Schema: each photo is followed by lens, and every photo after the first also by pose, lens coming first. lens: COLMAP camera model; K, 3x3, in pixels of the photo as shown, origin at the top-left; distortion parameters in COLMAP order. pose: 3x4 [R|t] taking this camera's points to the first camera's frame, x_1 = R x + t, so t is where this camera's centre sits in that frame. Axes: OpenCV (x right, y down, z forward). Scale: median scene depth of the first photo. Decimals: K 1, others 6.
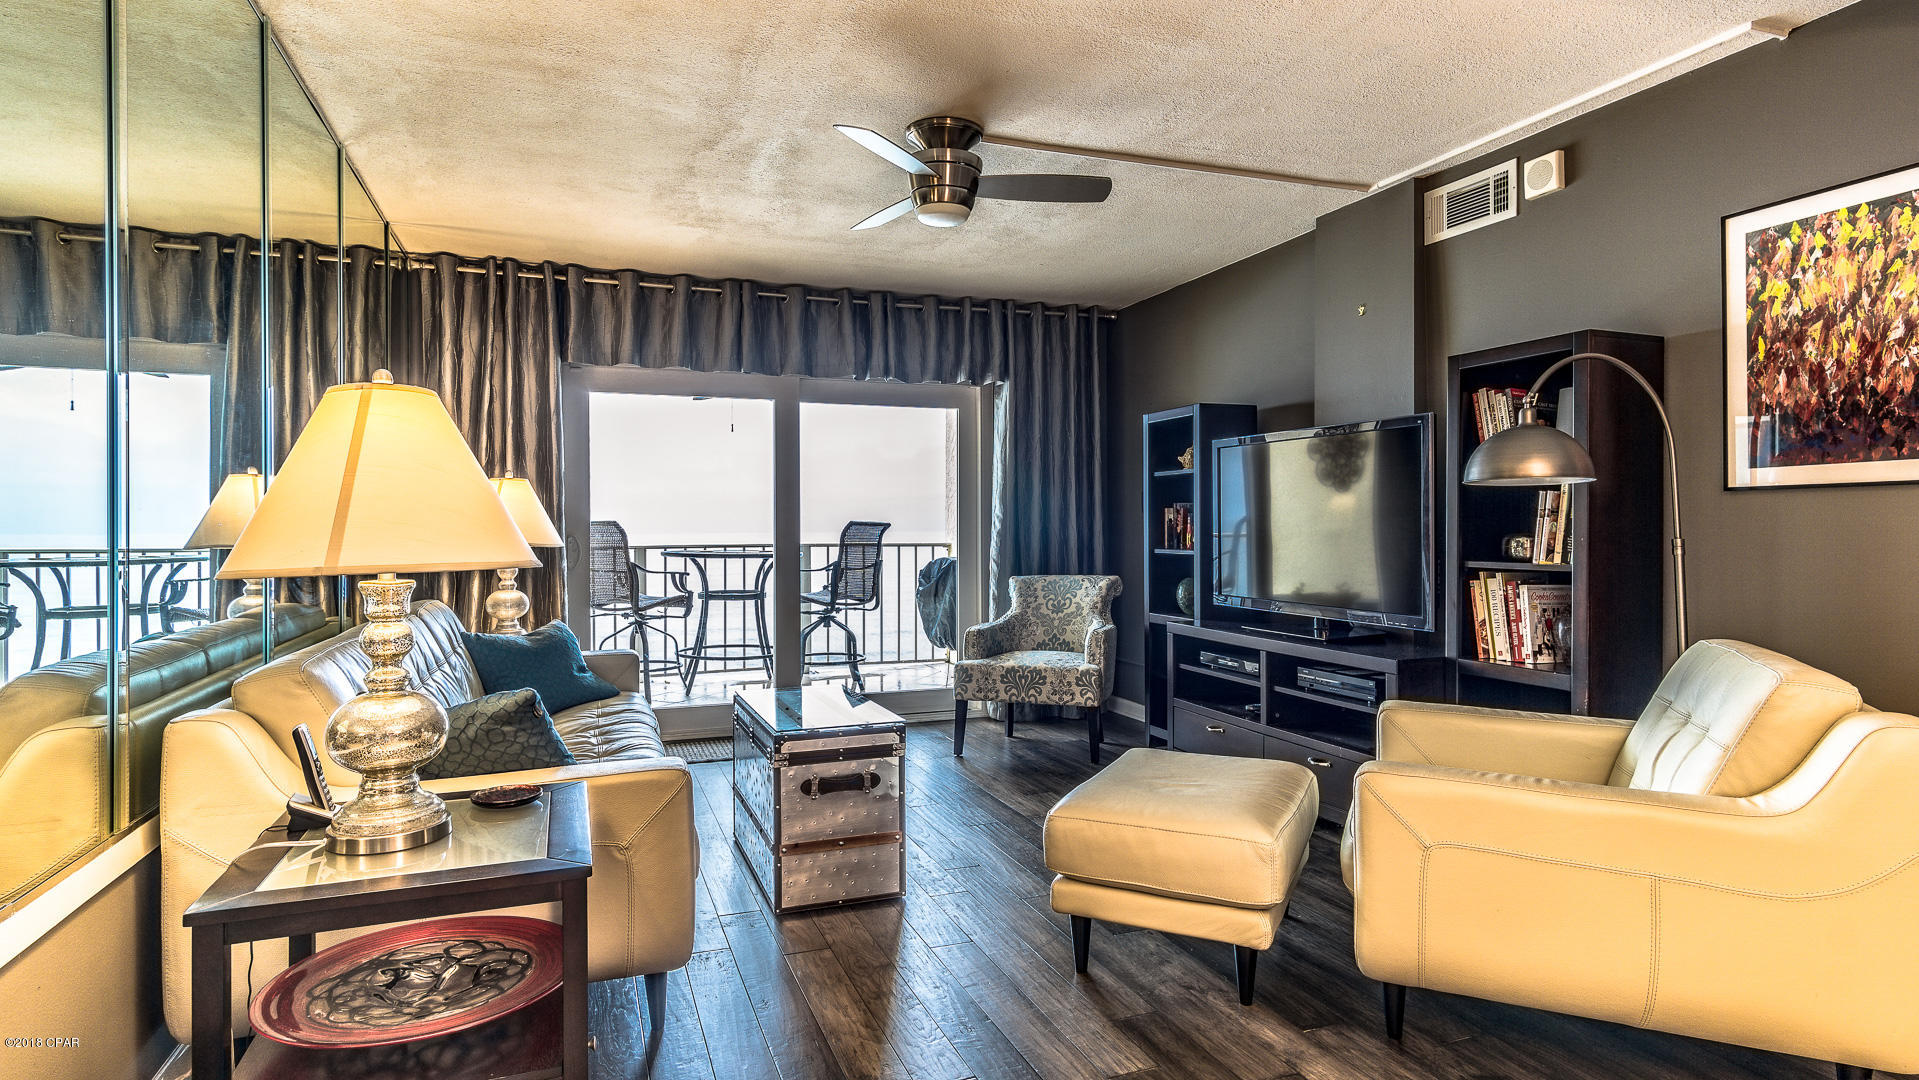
lens RADIAL K [[1003.1, 0, 959.5], [0, 1003.1, 540.0], [0, 0, 1]] dist [0.000125, 0.000176]
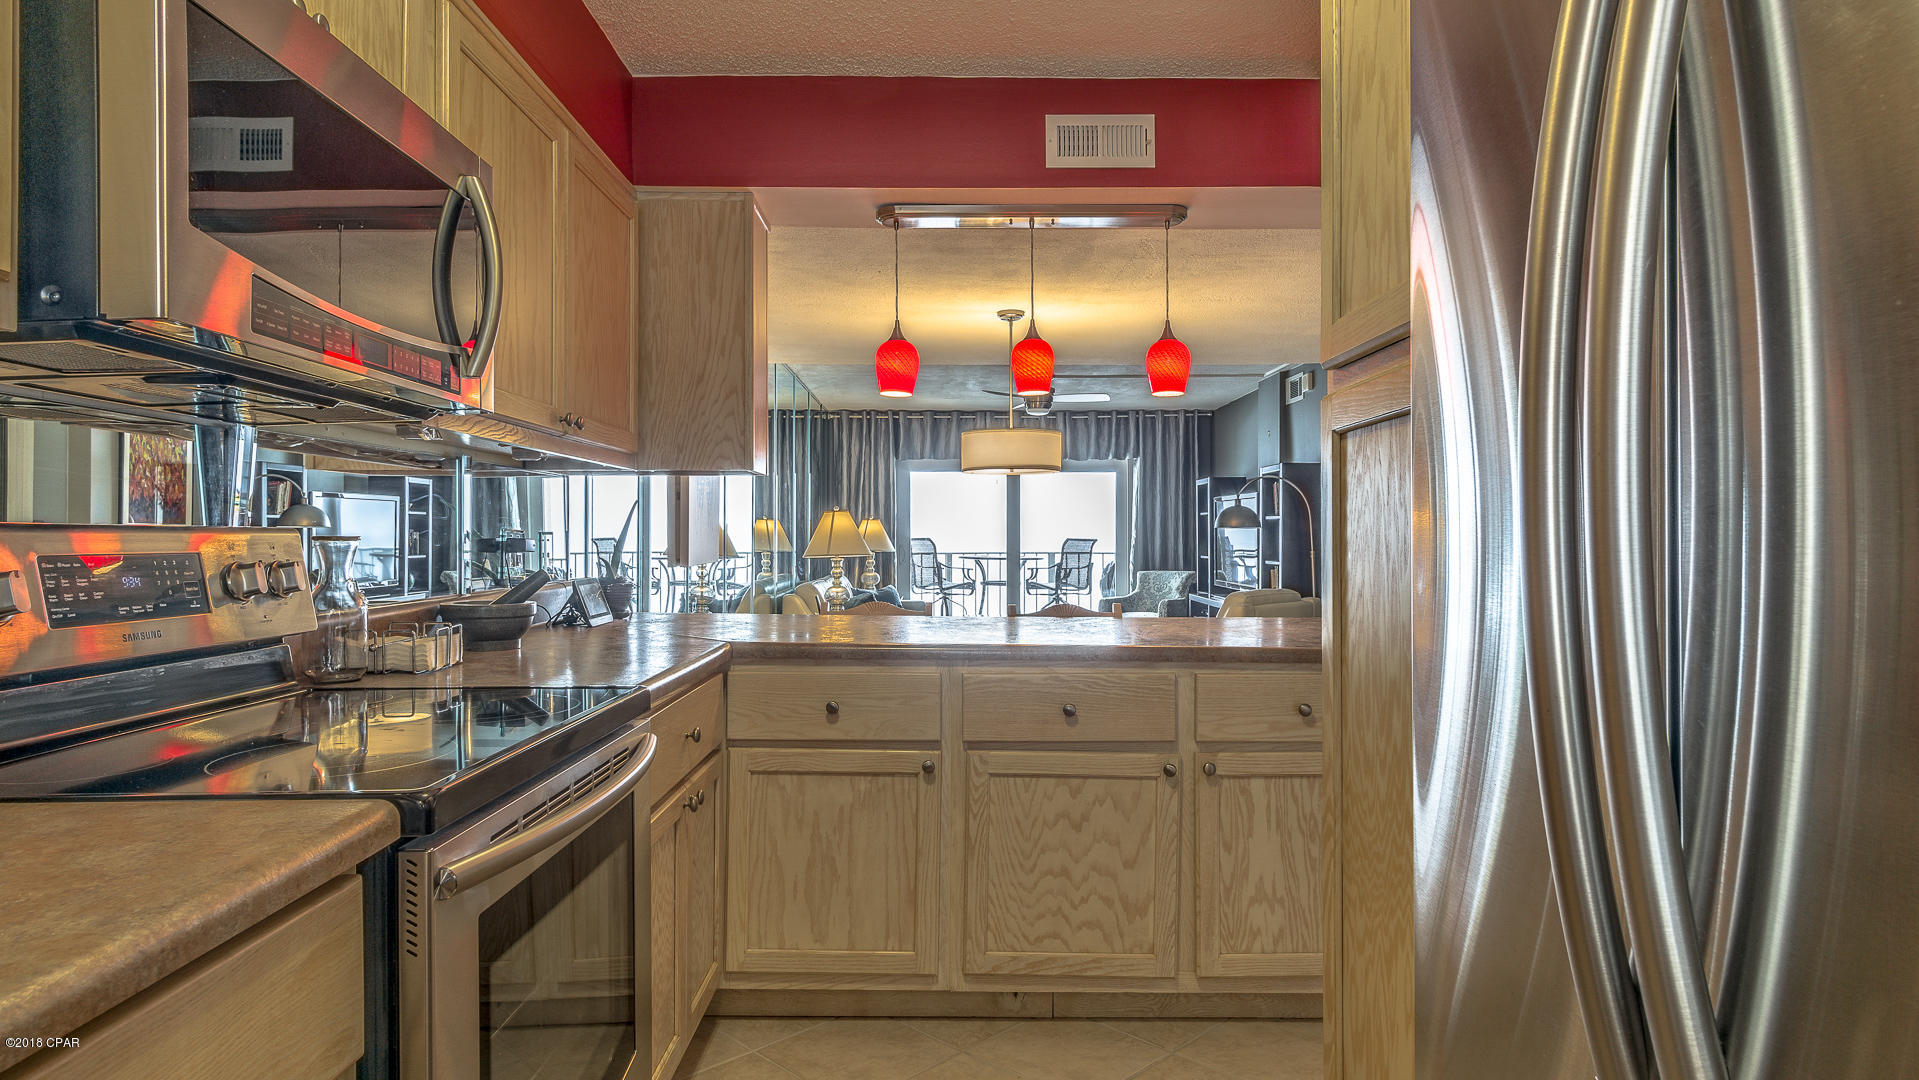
lens RADIAL K [[1047.9, 0, 959.5], [0, 1047.9, 540.0], [0, 0, 1]] dist [0.001171, 0.000101]
pose [[0.940146, 0.002457, -0.340764, 0.367133], [-0.005121, 0.999963, -0.006919, -0.003029], [0.340735, 0.008250, 0.940123, -0.778265]]
